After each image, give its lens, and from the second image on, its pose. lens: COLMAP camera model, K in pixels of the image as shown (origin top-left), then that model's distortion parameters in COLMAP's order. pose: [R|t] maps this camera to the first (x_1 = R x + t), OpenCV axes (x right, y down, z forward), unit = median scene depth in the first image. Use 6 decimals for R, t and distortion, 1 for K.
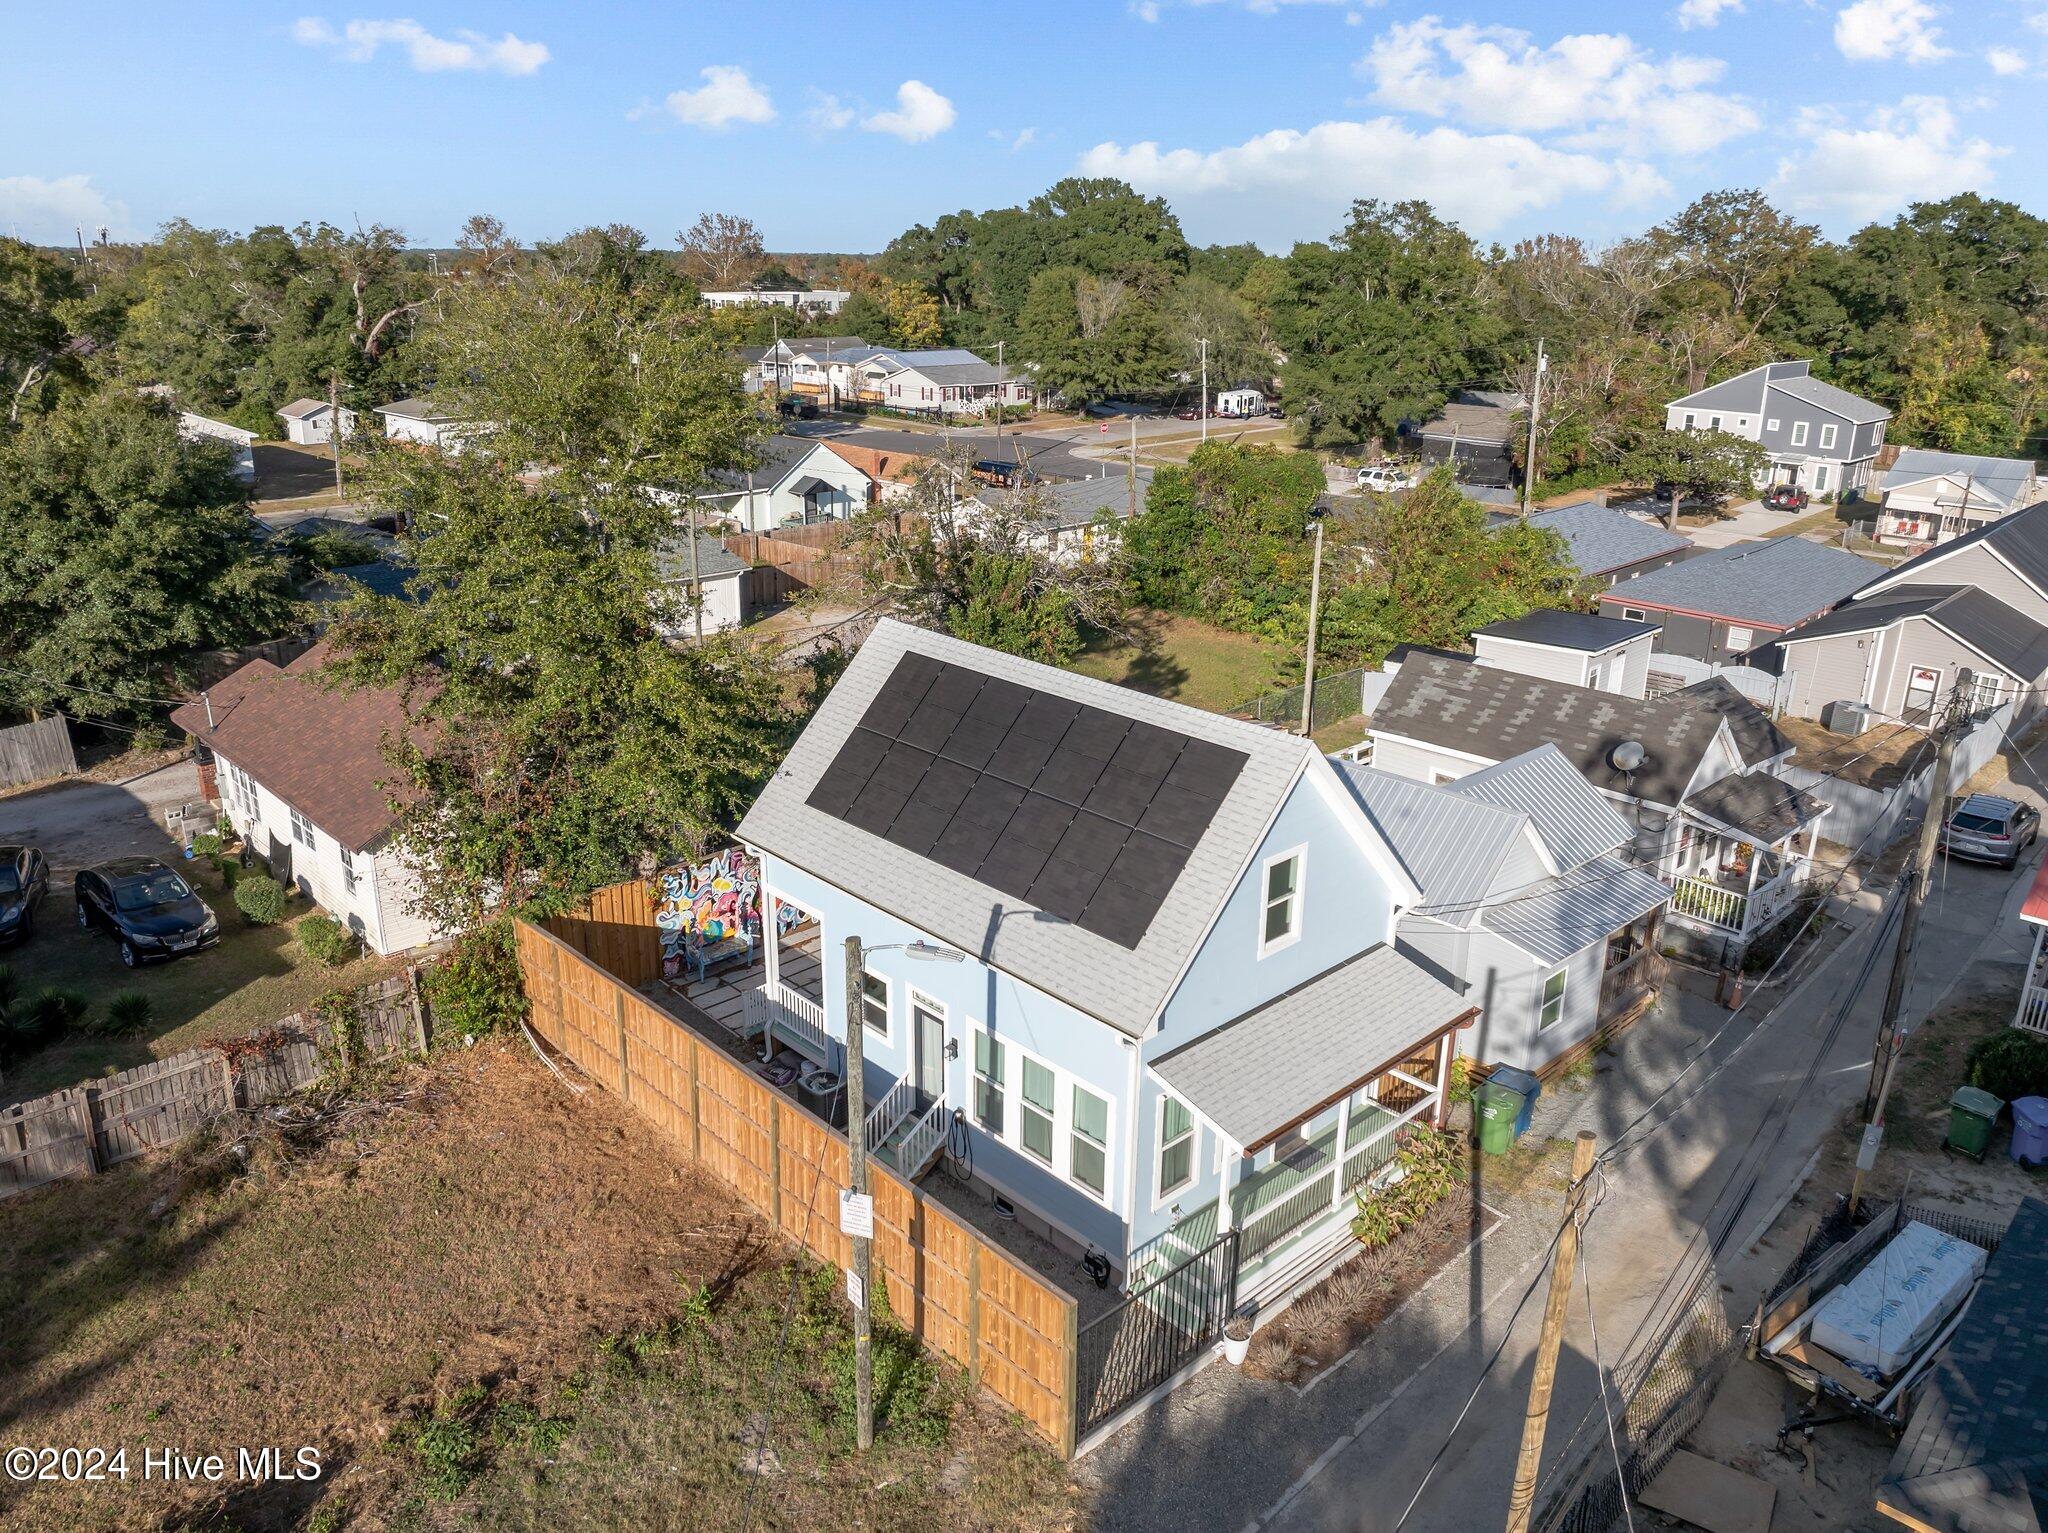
lens RADIAL K [[1493.5, 0, 1004.2], [0, 1493.5, 767.4], [0, 0, 1]] dist [-0.030389, -0.002506]
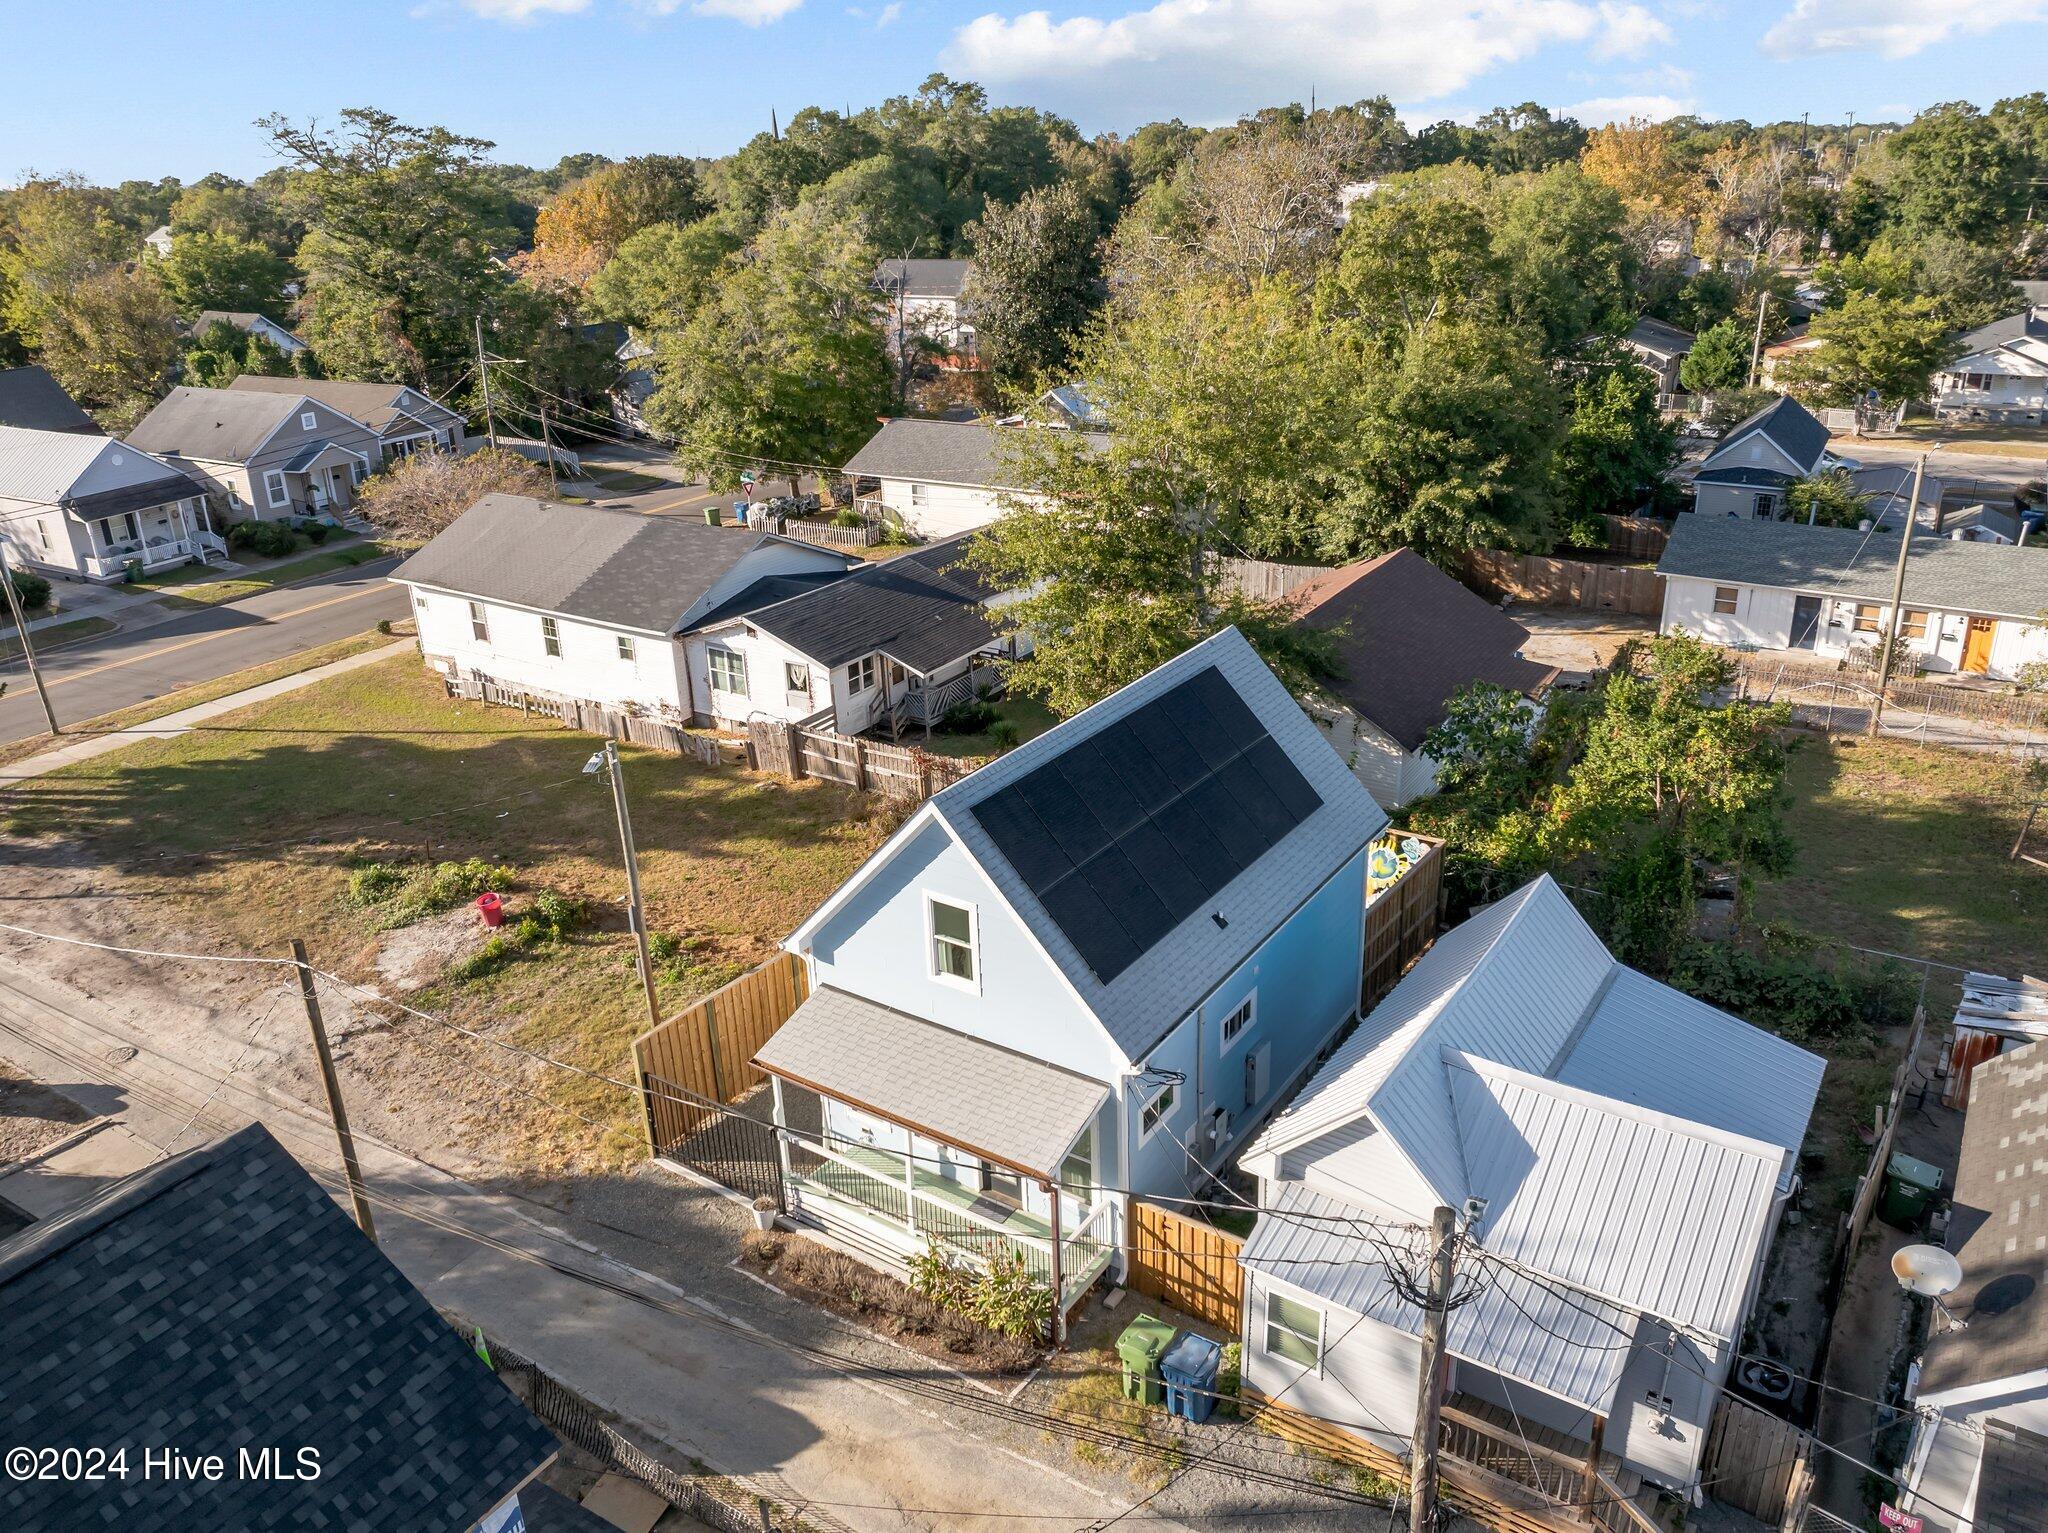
lens RADIAL K [[1493.5, 0, 1004.2], [0, 1493.5, 767.4], [0, 0, 1]] dist [-0.030389, -0.002506]
pose [[0.200992, 0.351960, -0.914181, 0.707145], [-0.278237, 0.915301, 0.291218, -0.215680], [0.939248, 0.195827, 0.281896, 0.455620]]
